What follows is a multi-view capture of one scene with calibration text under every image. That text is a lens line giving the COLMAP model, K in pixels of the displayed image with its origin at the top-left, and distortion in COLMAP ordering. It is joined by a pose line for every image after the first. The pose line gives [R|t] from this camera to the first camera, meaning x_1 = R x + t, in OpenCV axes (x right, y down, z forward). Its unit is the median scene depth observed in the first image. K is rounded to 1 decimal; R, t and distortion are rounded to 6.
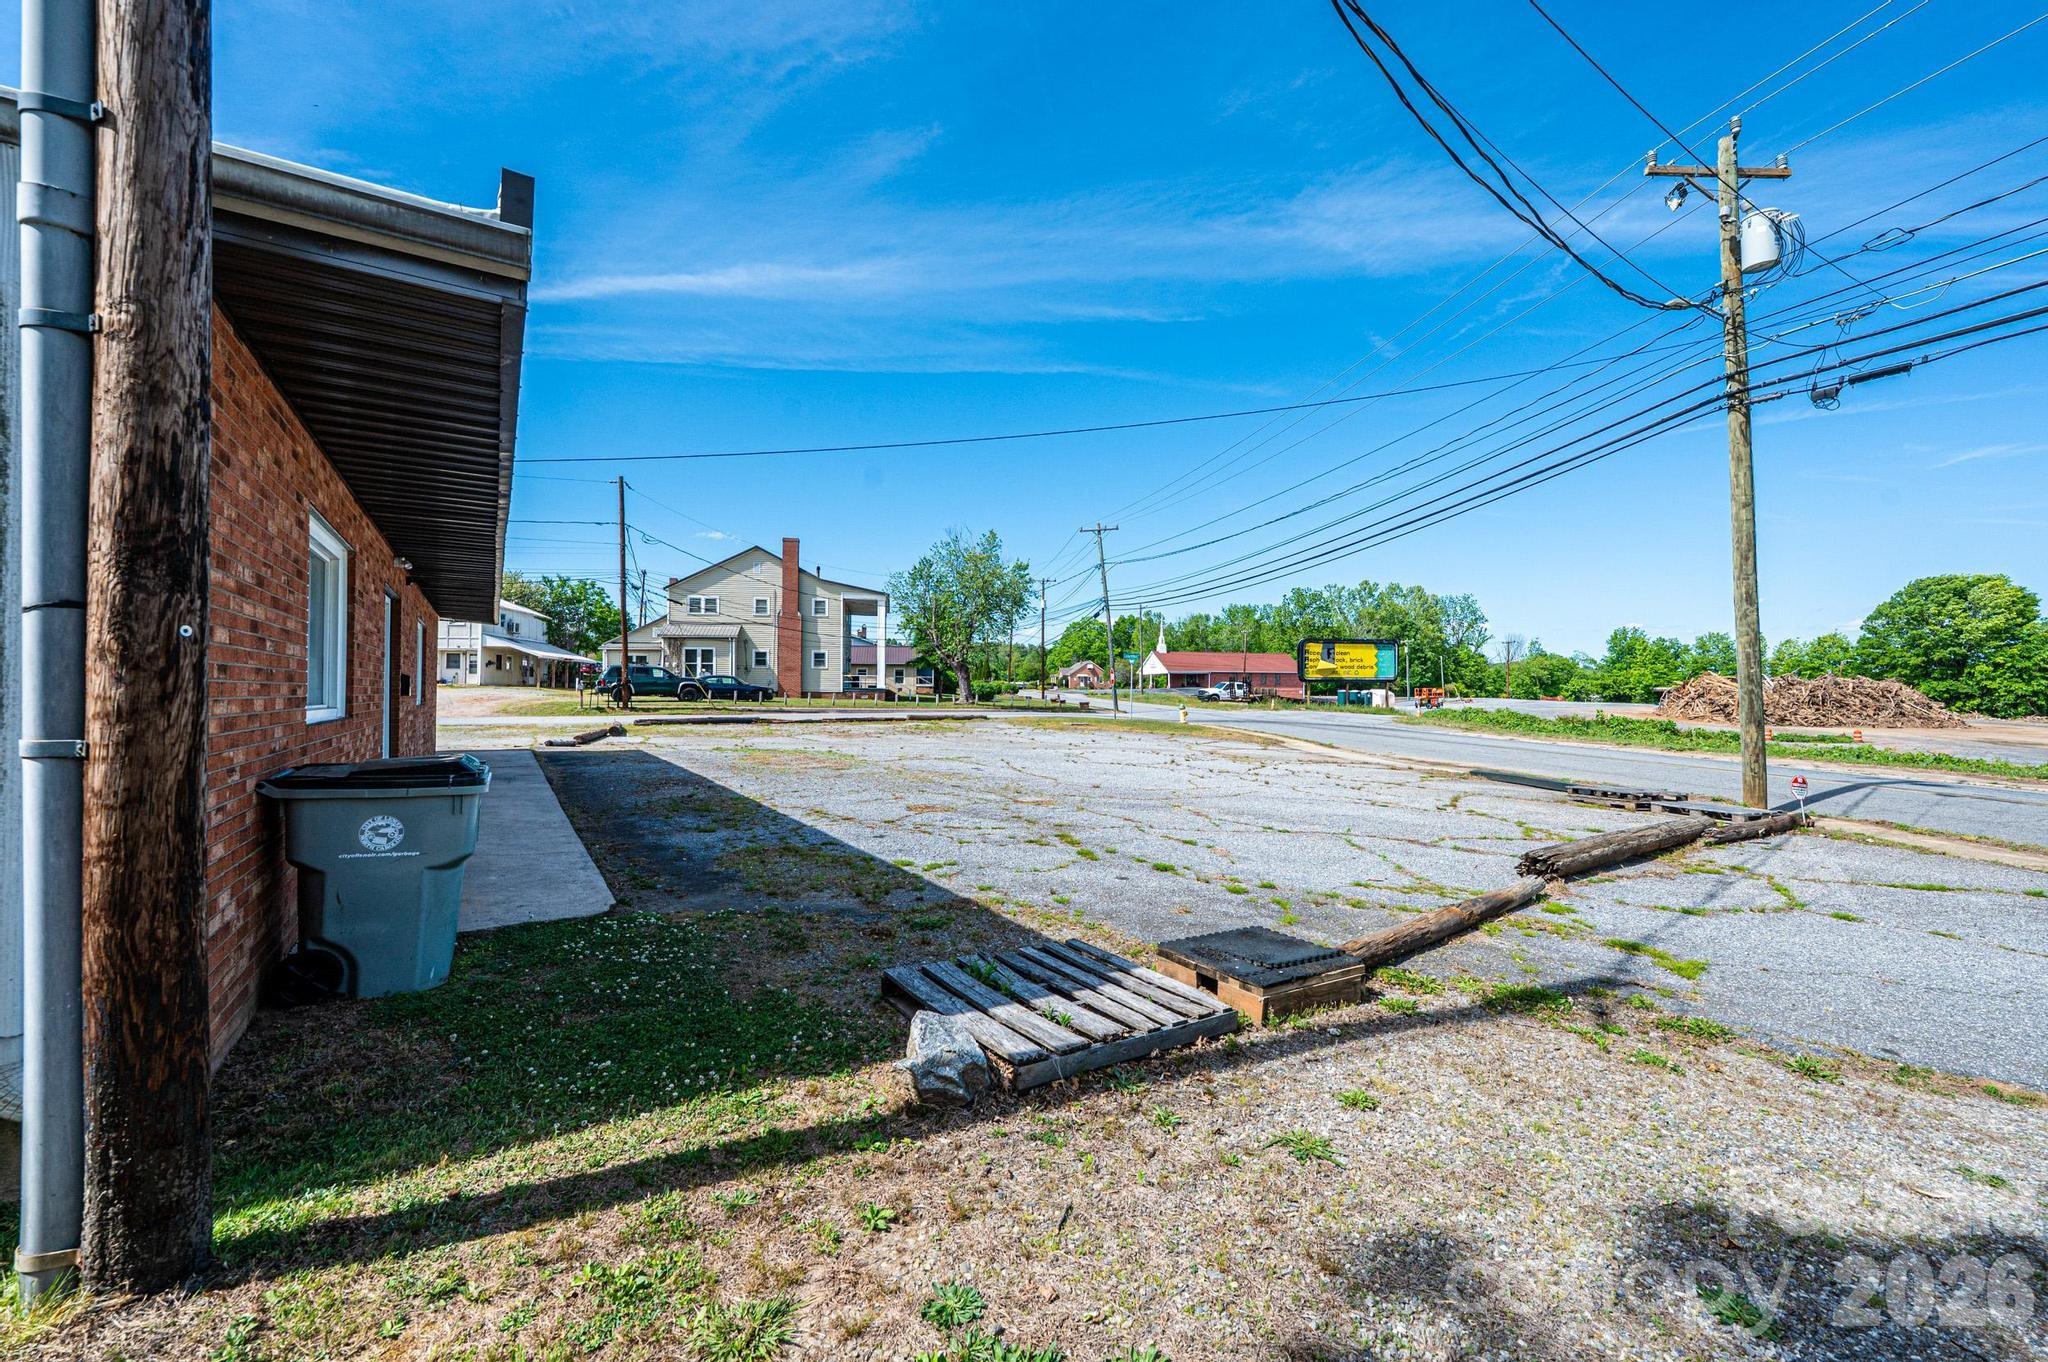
lens RADIAL K [[802.8, 0, 1024.0], [0, 802.8, 681.0], [0, 0, 1]] dist [0.001022, 0.000121]
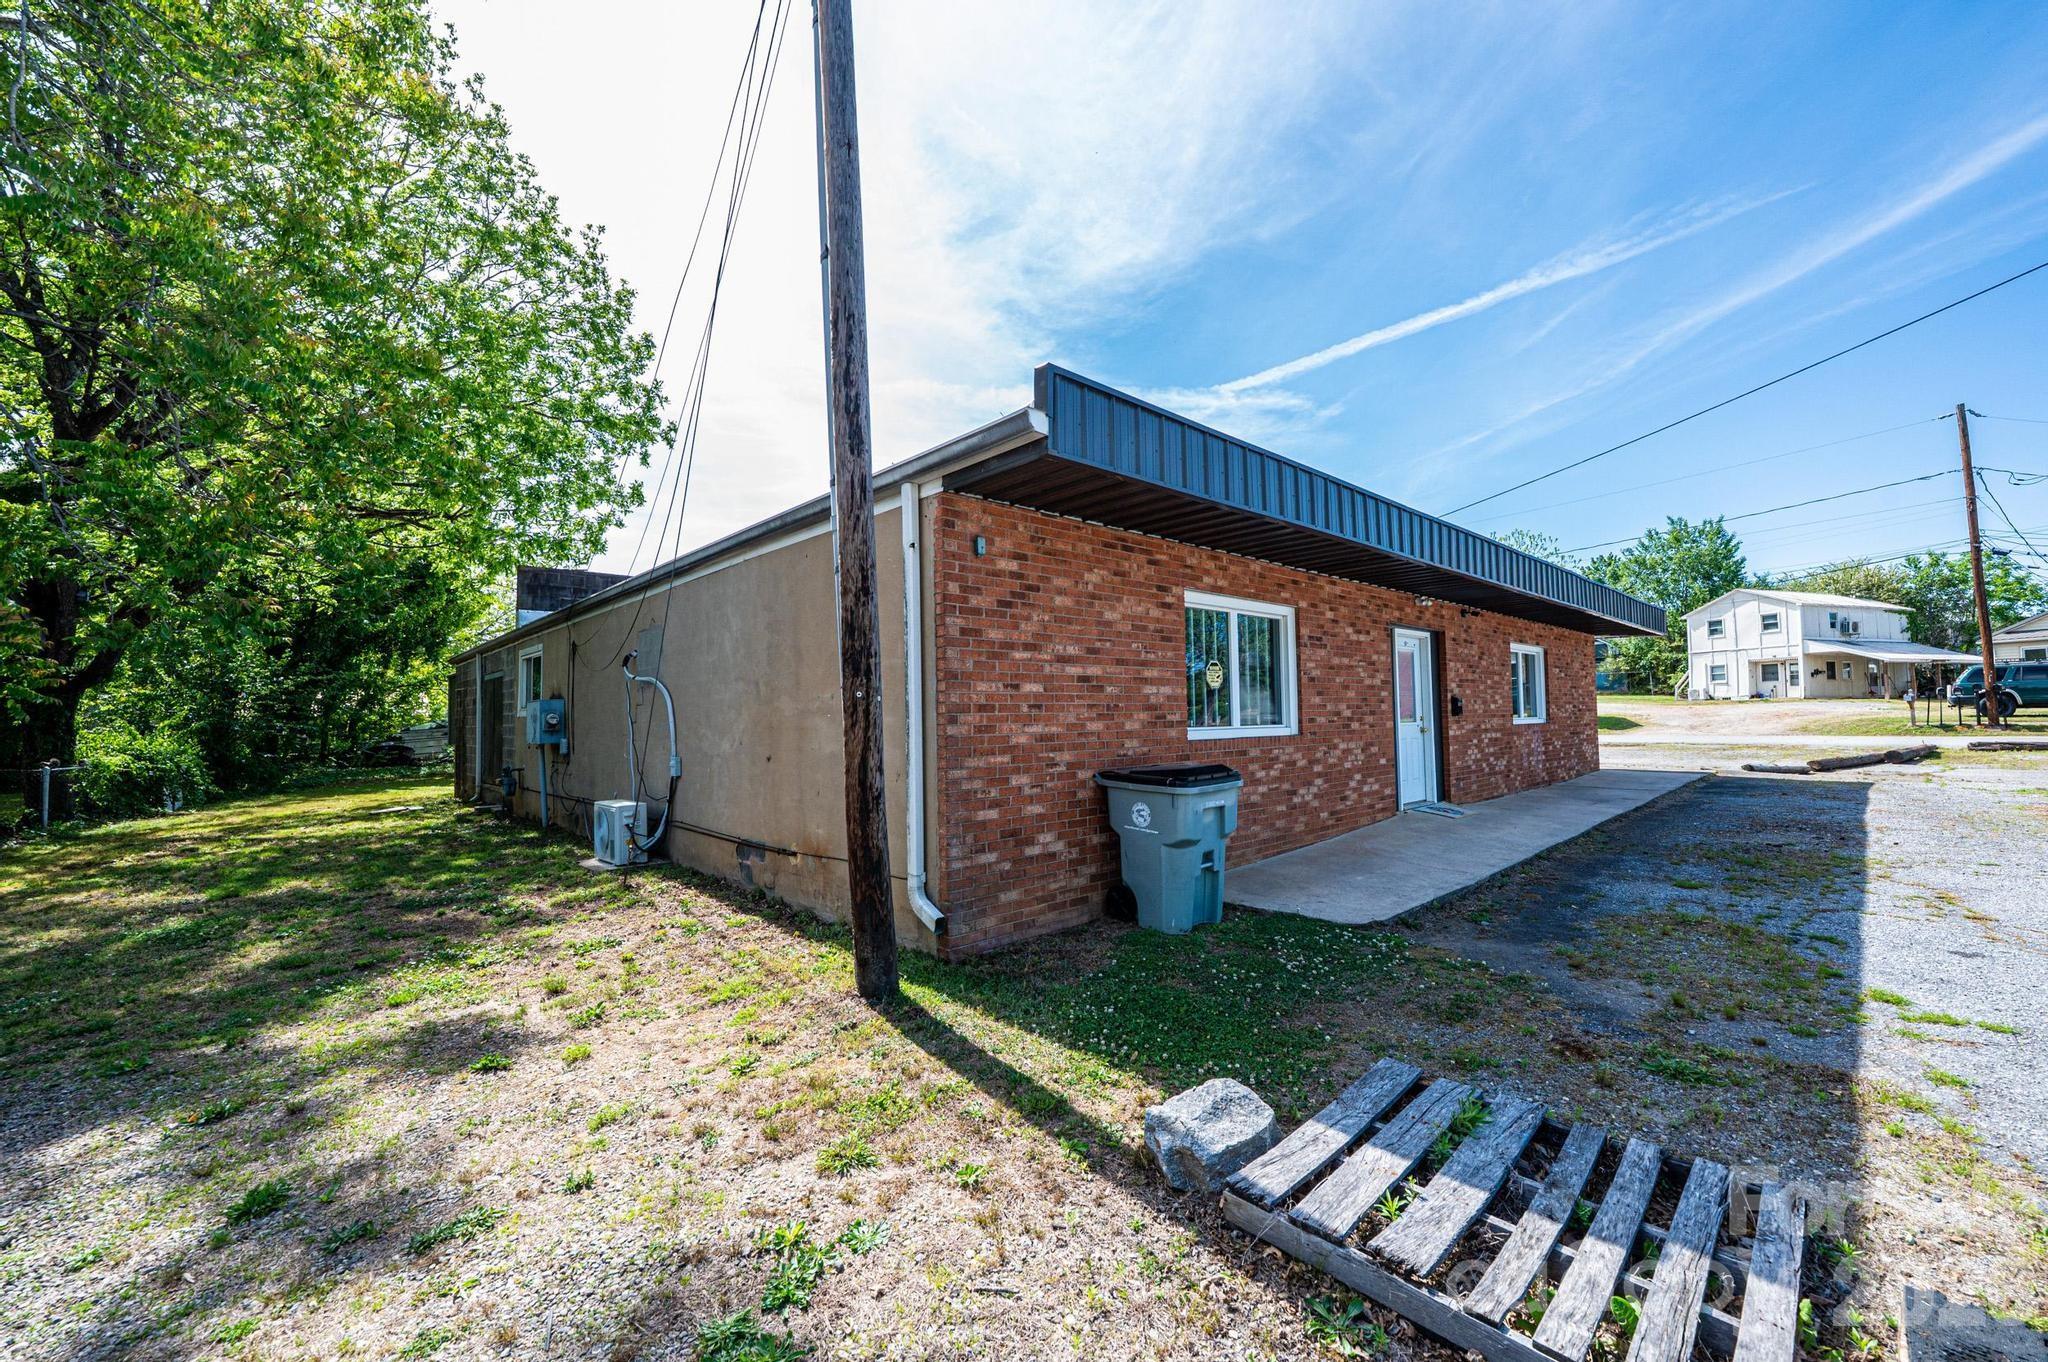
lens RADIAL K [[802.8, 0, 1024.0], [0, 802.8, 681.0], [0, 0, 1]] dist [0.001022, 0.000121]
pose [[0.180434, -0.051747, -0.982225, 0.587258], [0.031539, 0.998406, -0.046805, 0.008888], [0.983081, -0.022533, 0.181778, 0.518346]]
